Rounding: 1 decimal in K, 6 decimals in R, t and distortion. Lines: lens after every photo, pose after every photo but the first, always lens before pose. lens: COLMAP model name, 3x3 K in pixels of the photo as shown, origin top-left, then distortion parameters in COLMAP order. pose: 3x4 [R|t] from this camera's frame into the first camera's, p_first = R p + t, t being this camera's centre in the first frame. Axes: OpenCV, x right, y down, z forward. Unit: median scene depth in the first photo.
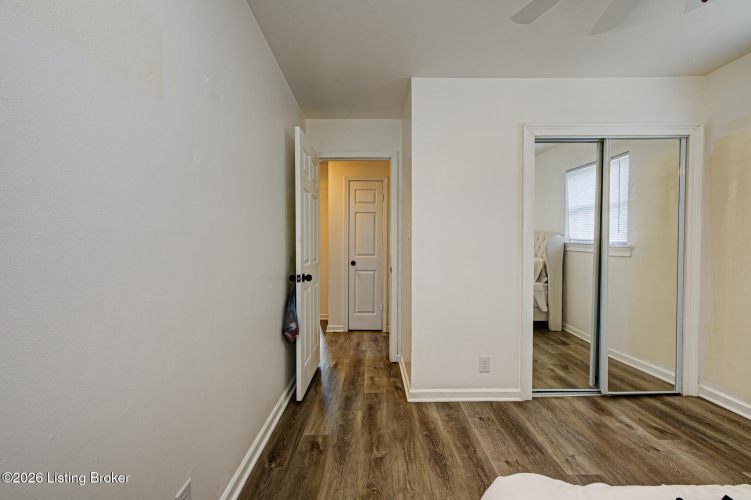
lens RADIAL K [[291.3, 0, 374.7], [0, 291.3, 248.8], [0, 0, 1]] dist [-0.000737, 0.000014]
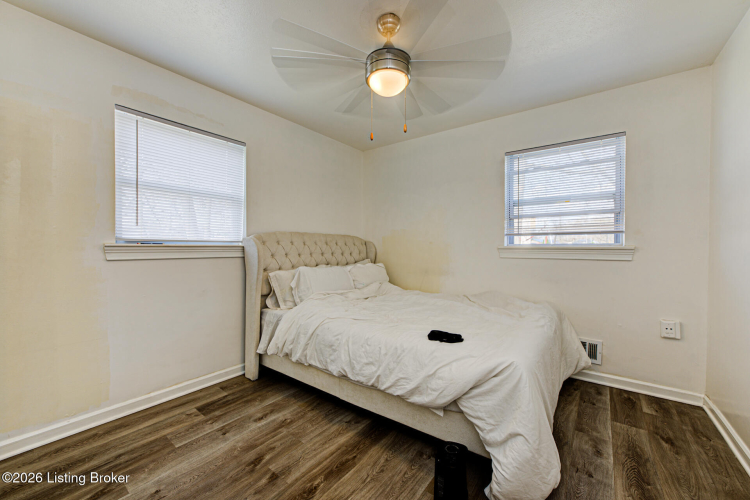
lens RADIAL K [[290.9, 0, 371.6], [0, 290.9, 251.0], [0, 0, 1]] dist [-0.000737, 0.000014]
pose [[-0.779221, -0.007332, 0.626706, -0.013136], [0.007426, 0.999753, 0.020929, -0.002448], [-0.626705, 0.020963, -0.778974, 1.231001]]
